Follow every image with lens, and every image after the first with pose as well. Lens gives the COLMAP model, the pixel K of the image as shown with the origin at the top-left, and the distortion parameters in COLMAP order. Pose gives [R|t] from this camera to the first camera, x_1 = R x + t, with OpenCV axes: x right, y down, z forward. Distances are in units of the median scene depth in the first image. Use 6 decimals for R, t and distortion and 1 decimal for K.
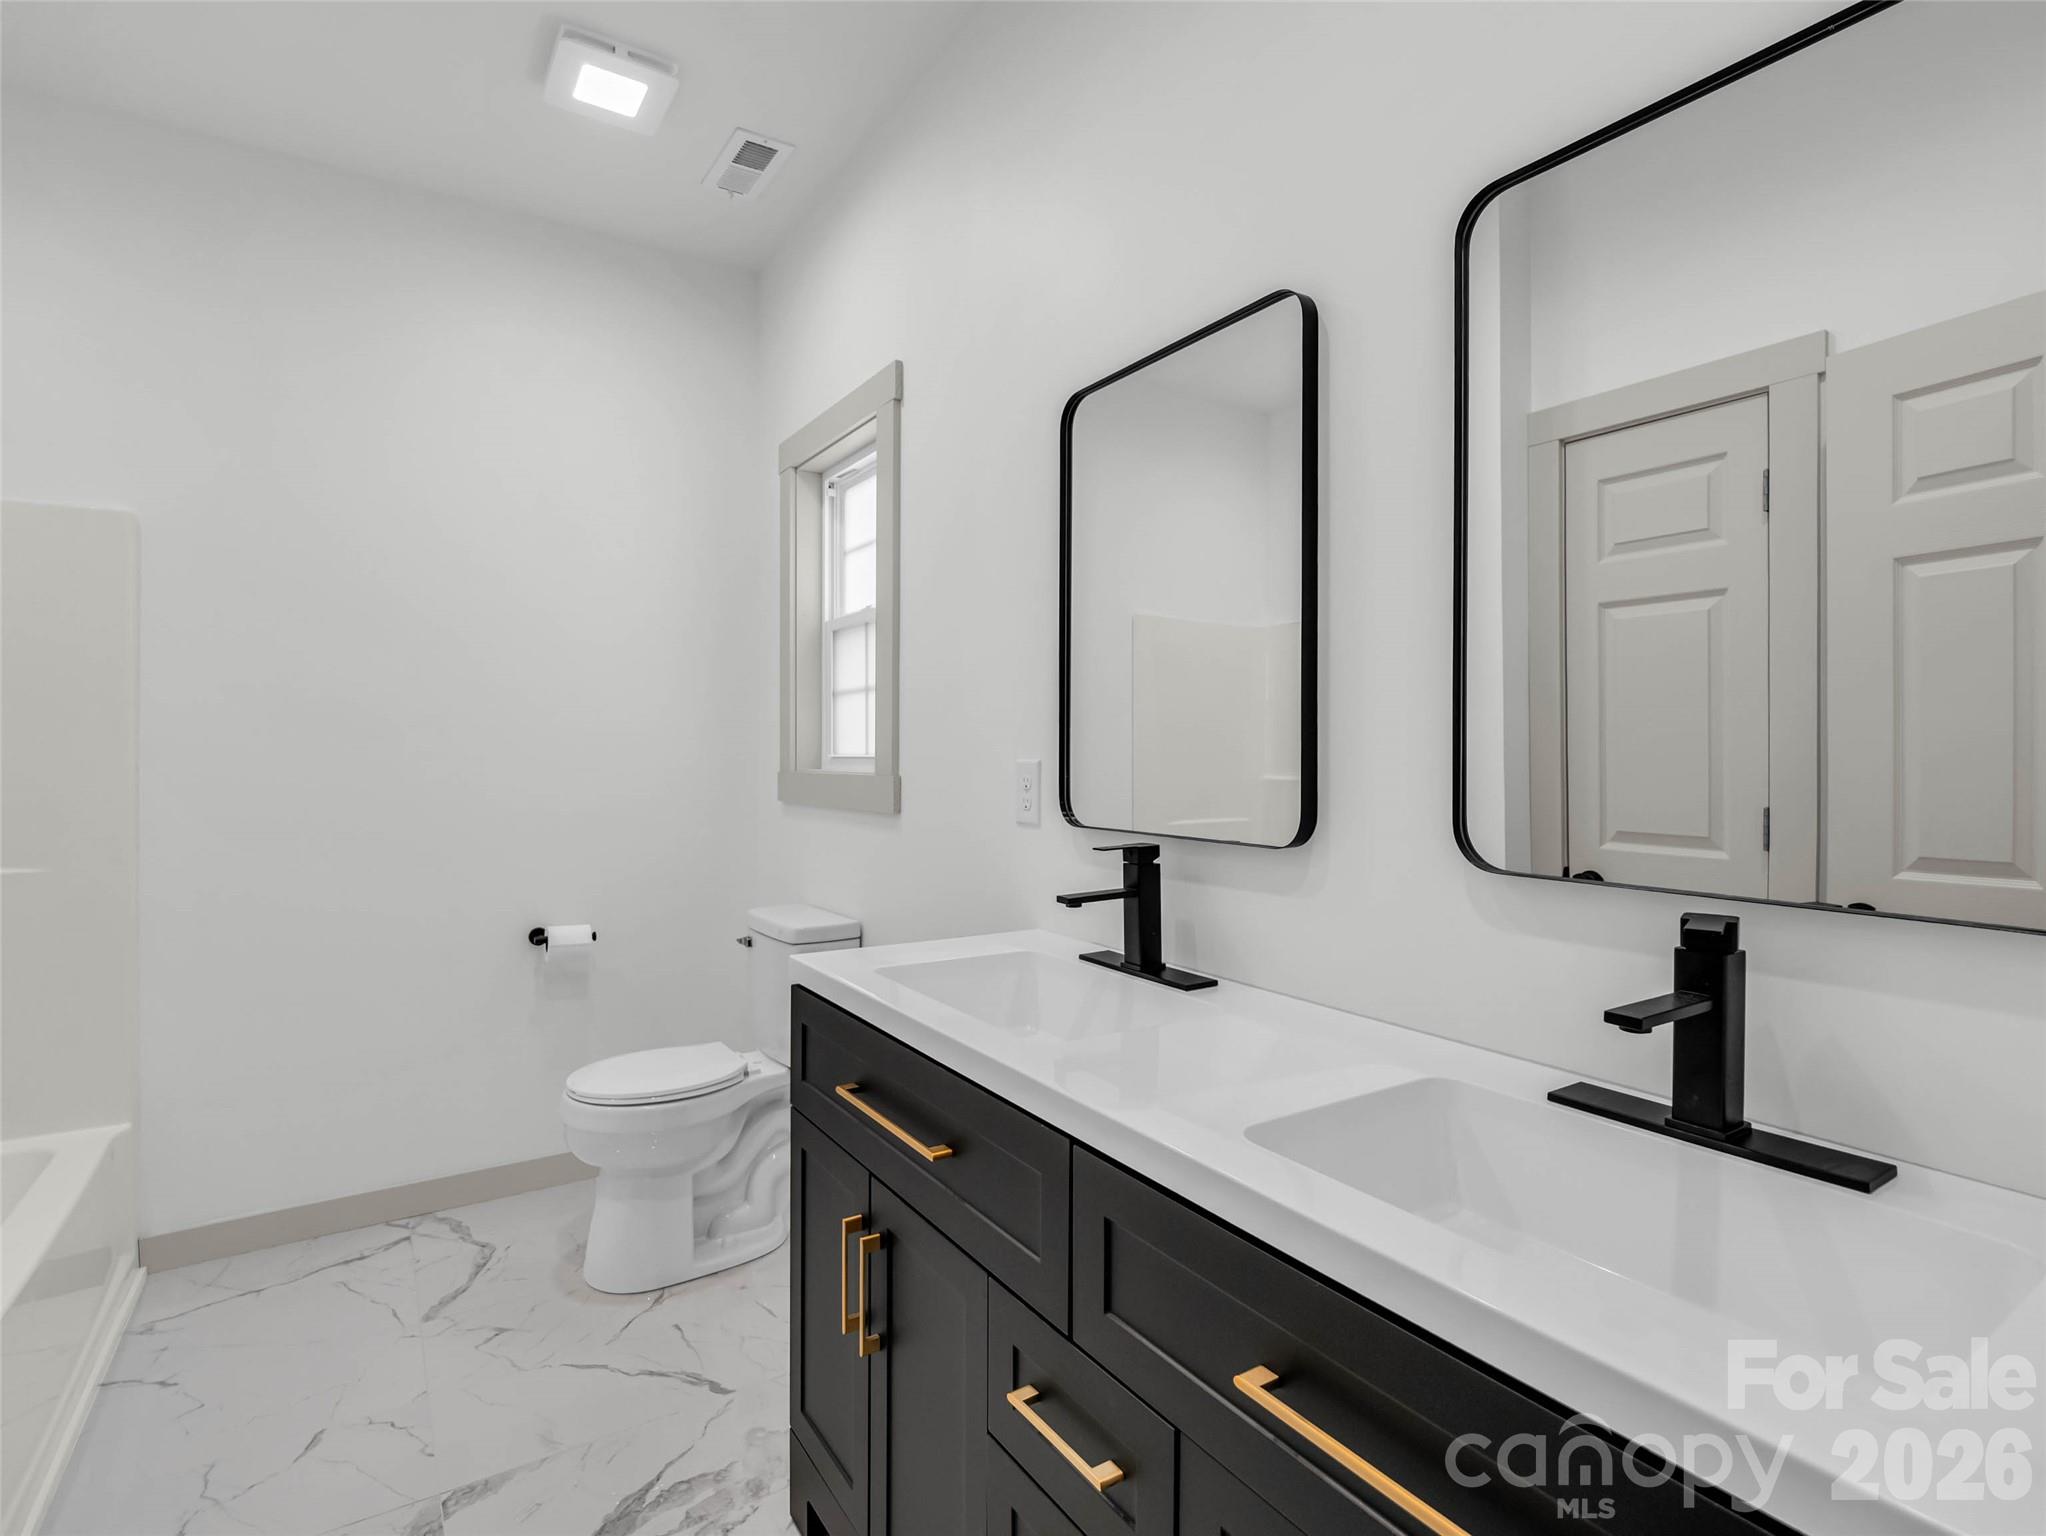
lens RADIAL K [[1088.7, 0, 1023.0], [0, 1088.7, 768.0], [0, 0, 1]] dist [-0.004738, -0.018331]
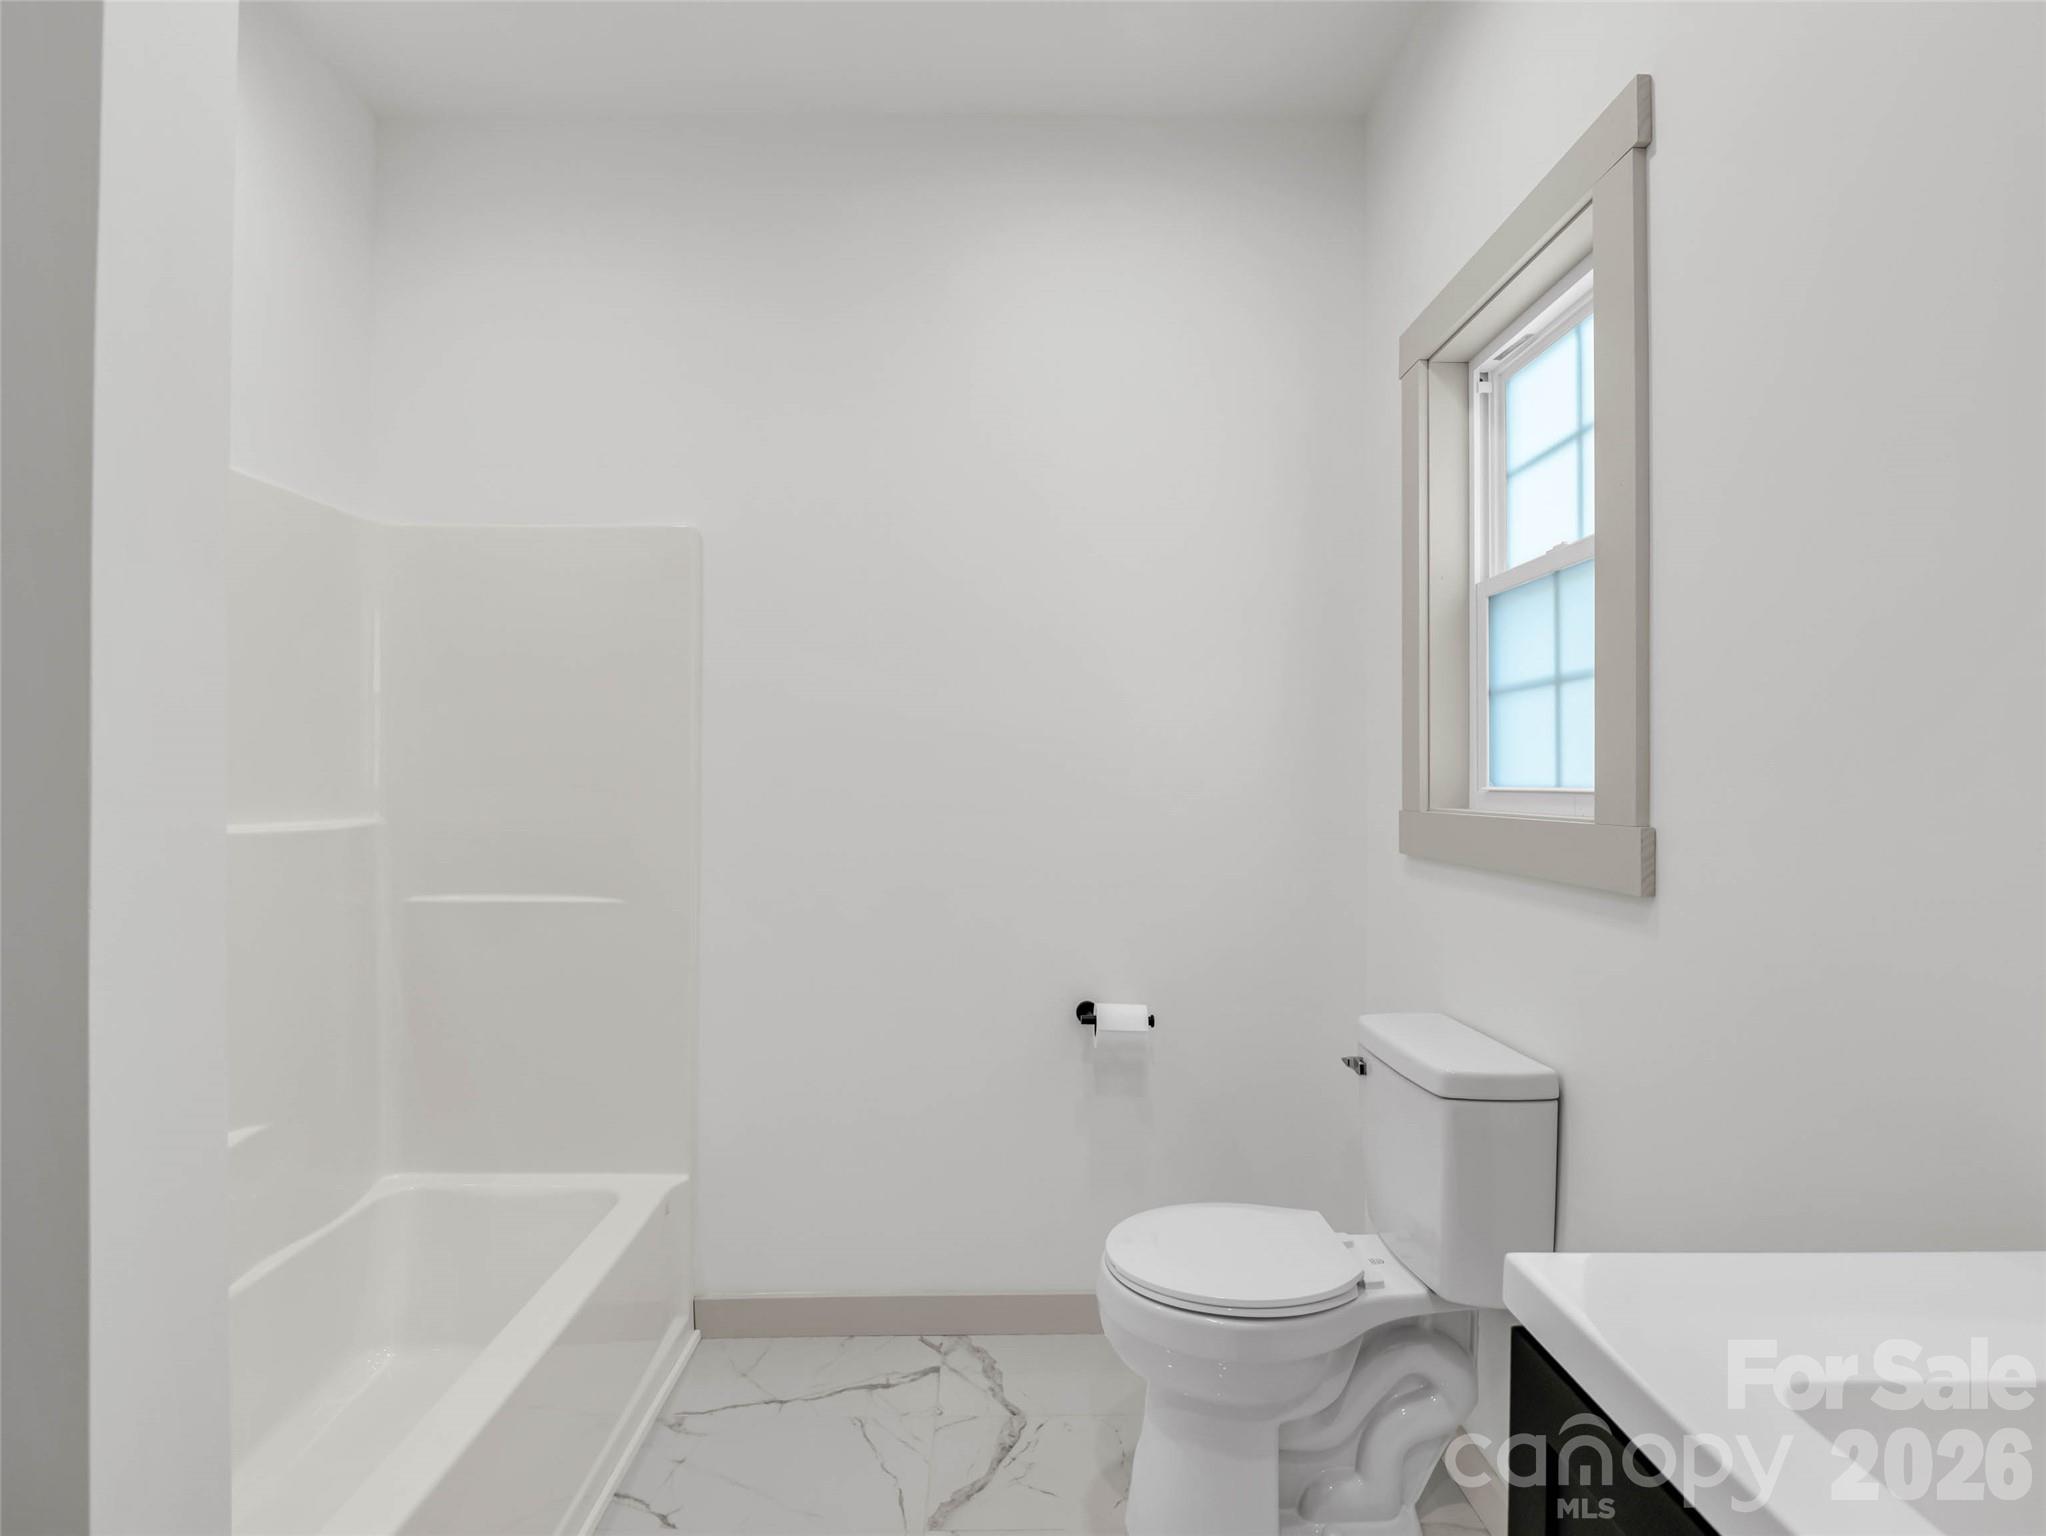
lens RADIAL K [[1088.7, 0, 1023.0], [0, 1088.7, 768.0], [0, 0, 1]] dist [-0.004738, -0.018331]
pose [[0.869035, -0.008355, -0.494680, -0.097832], [-0.004093, 0.999702, -0.024075, -0.006713], [0.494734, 0.022947, 0.868742, 0.304395]]
